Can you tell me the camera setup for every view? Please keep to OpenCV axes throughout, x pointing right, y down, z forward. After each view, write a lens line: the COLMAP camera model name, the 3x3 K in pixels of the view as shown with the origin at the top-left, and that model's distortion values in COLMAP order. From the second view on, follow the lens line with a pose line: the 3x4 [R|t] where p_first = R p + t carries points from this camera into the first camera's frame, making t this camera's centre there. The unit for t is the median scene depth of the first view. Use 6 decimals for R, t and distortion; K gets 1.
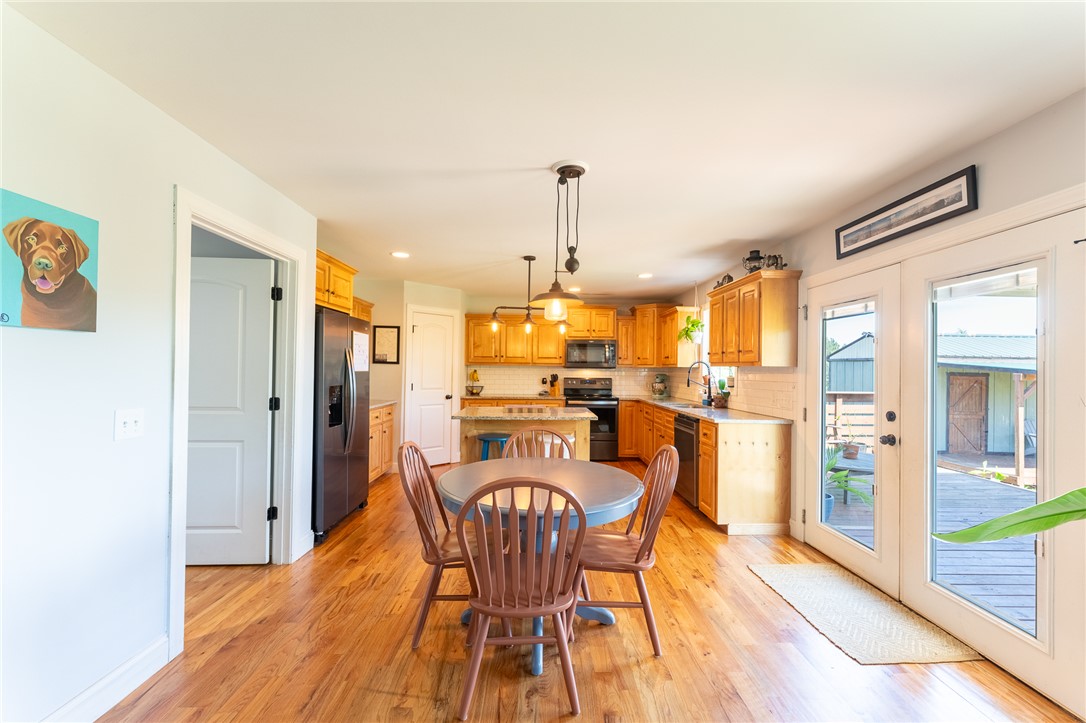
lens RADIAL K [[439.6, 0, 545.5], [0, 439.6, 368.2], [0, 0, 1]] dist [-0.003006, 0.001046]
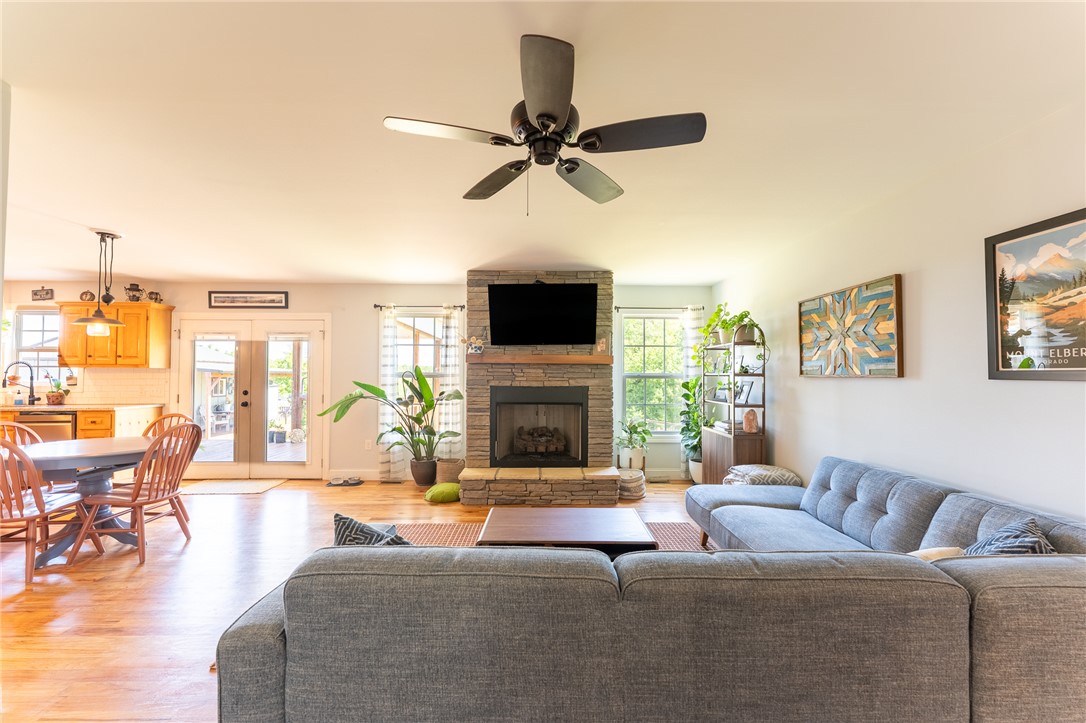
lens RADIAL K [[439.6, 0, 545.8], [0, 439.6, 367.0], [0, 0, 1]] dist [-0.003006, 0.001046]
pose [[0.002146, 0.006145, 0.999979, -0.708680], [-0.005144, 0.999968, -0.006133, -0.003960], [-0.999984, -0.005131, 0.002178, -0.234201]]
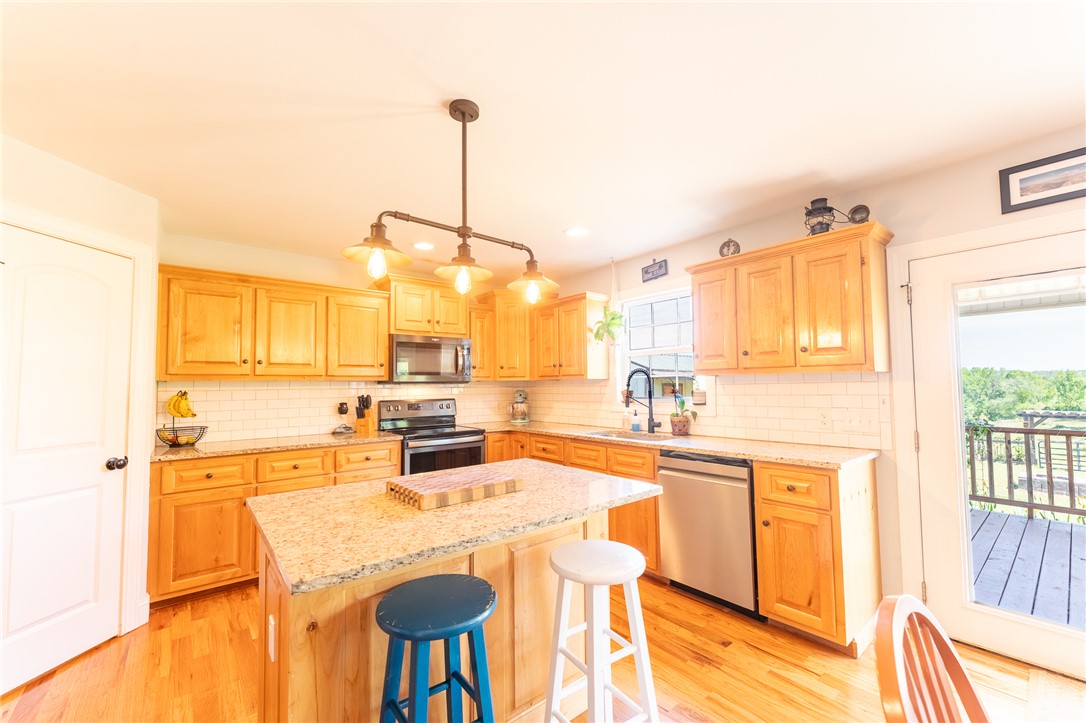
lens RADIAL K [[439.6, 0, 546.5], [0, 439.6, 365.8], [0, 0, 1]] dist [-0.003006, 0.001046]
pose [[0.784918, 0.007977, 0.619548, -0.207737], [0.019510, 0.999103, -0.037582, 0.001983], [-0.619292, 0.041587, 0.784059, 0.587178]]
